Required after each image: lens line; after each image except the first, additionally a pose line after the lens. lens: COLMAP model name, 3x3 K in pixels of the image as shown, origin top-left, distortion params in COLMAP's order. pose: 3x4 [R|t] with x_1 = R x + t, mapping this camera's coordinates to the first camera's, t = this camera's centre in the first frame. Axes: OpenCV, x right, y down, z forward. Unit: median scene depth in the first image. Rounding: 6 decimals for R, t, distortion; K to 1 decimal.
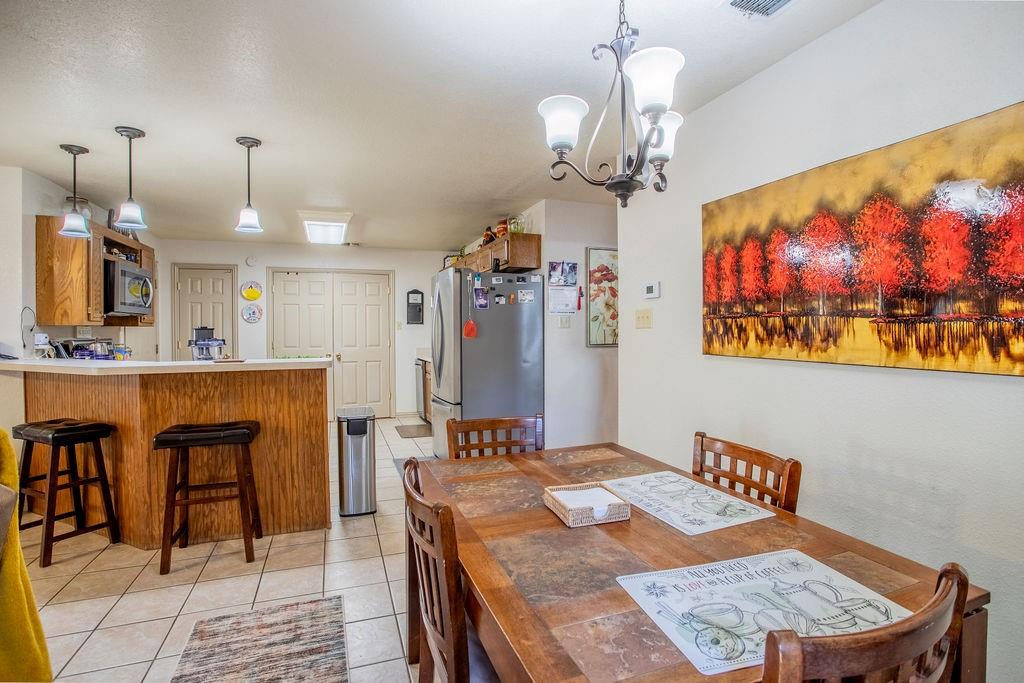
lens RADIAL K [[493.2, 0, 516.2], [0, 493.2, 334.2], [0, 0, 1]] dist [-0.038853, 0.000422]
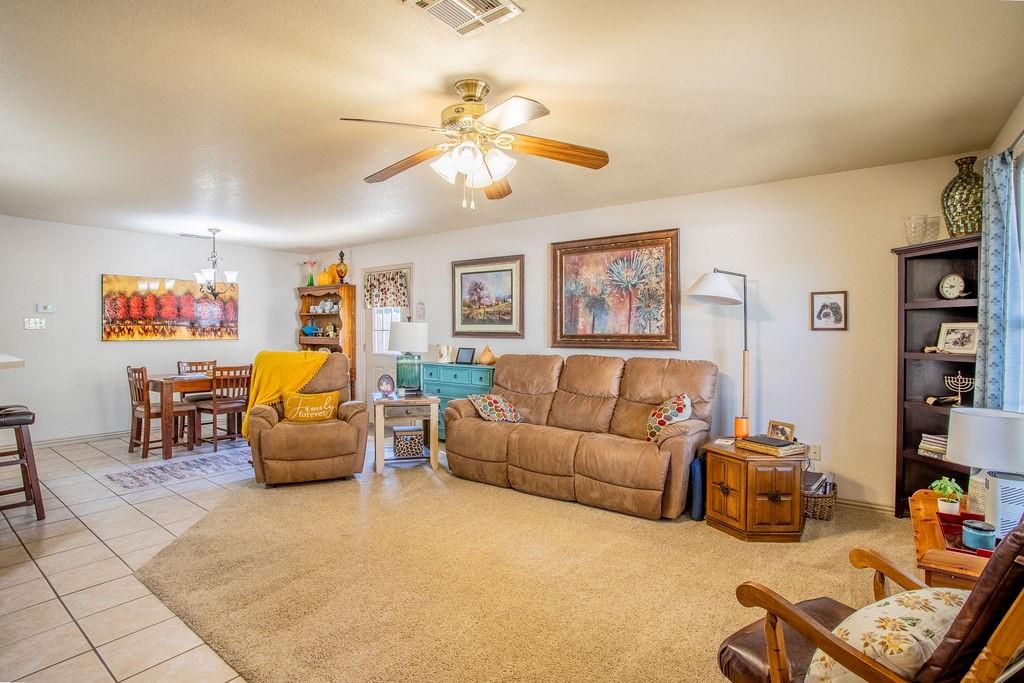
lens RADIAL K [[511.0, 0, 512.6], [0, 511.0, 331.2], [0, 0, 1]] dist [-0.046691, 0.000111]
pose [[-0.533801, 0.000727, 0.845610, -2.992030], [0.010806, 0.999924, 0.005962, 0.002945], [-0.845541, 0.012320, -0.533768, 0.744989]]
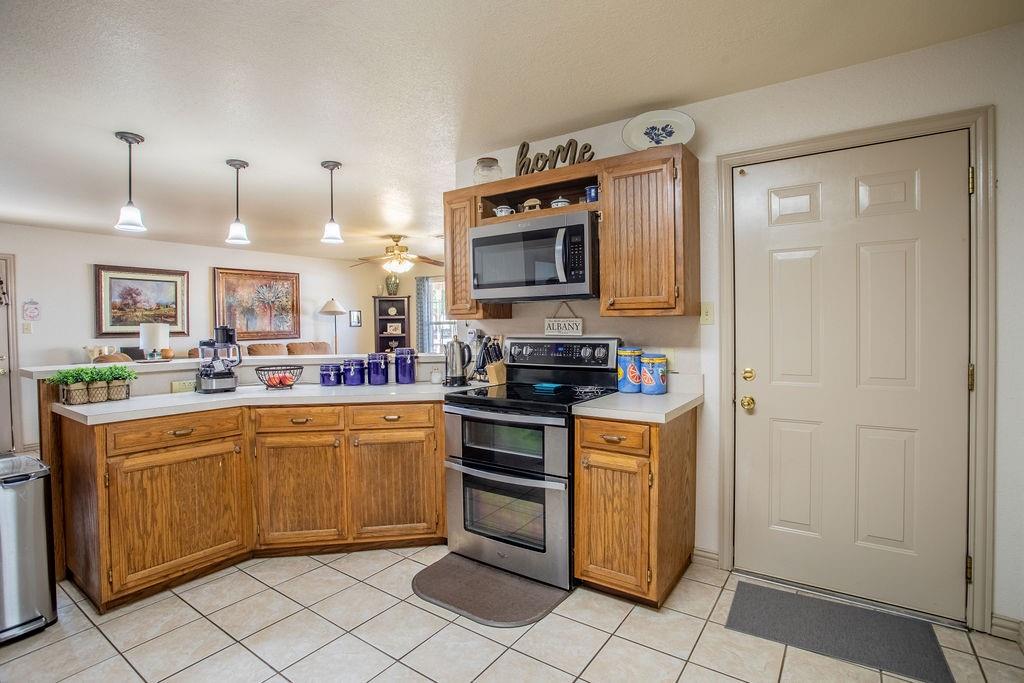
lens RADIAL K [[493.2, 0, 516.2], [0, 493.2, 334.2], [0, 0, 1]] dist [-0.038853, 0.000422]
pose [[-0.817568, 0.029191, -0.575092, -0.830900], [0.011966, 0.999360, 0.033715, -0.037874], [0.575708, 0.020683, -0.817394, 3.055489]]
